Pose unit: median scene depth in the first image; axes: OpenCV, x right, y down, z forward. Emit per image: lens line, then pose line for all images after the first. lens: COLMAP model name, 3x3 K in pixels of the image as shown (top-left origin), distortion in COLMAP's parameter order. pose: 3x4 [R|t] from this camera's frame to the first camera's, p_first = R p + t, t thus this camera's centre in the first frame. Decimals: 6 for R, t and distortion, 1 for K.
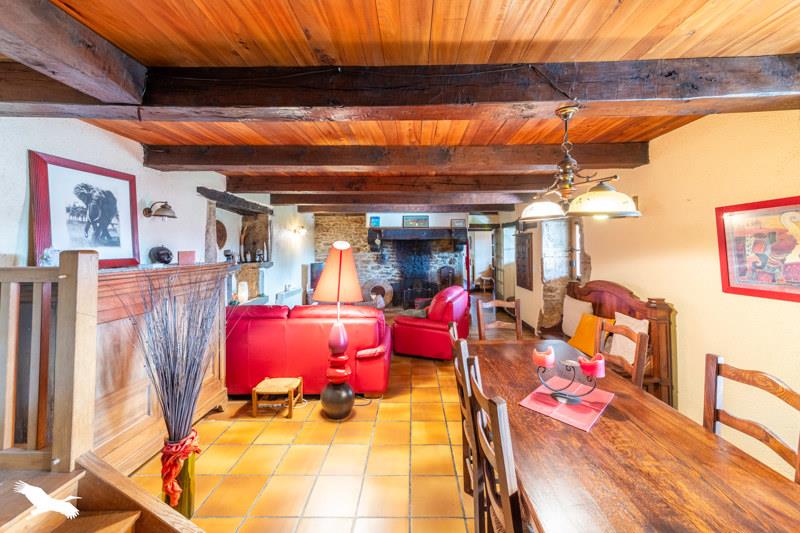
lens RADIAL K [[286.9, 0, 400.0], [0, 286.9, 266.5], [0, 0, 1]] dist [-0.001325, -0.000026]
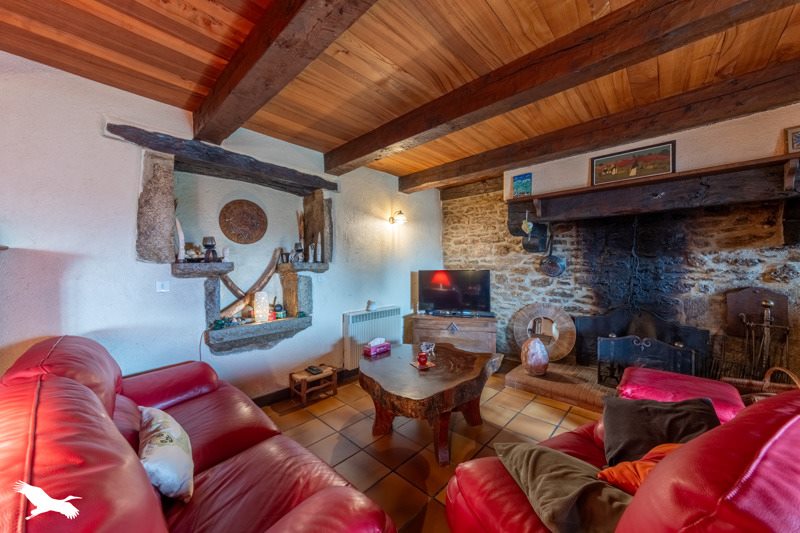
lens RADIAL K [[286.9, 0, 400.0], [0, 286.9, 266.5], [0, 0, 1]] dist [-0.001325, -0.000026]
pose [[0.760101, 0.009412, -0.649737, 0.066132], [-0.043335, 0.998403, -0.036234, 0.005356], [0.648359, 0.055698, 0.759295, 0.474055]]
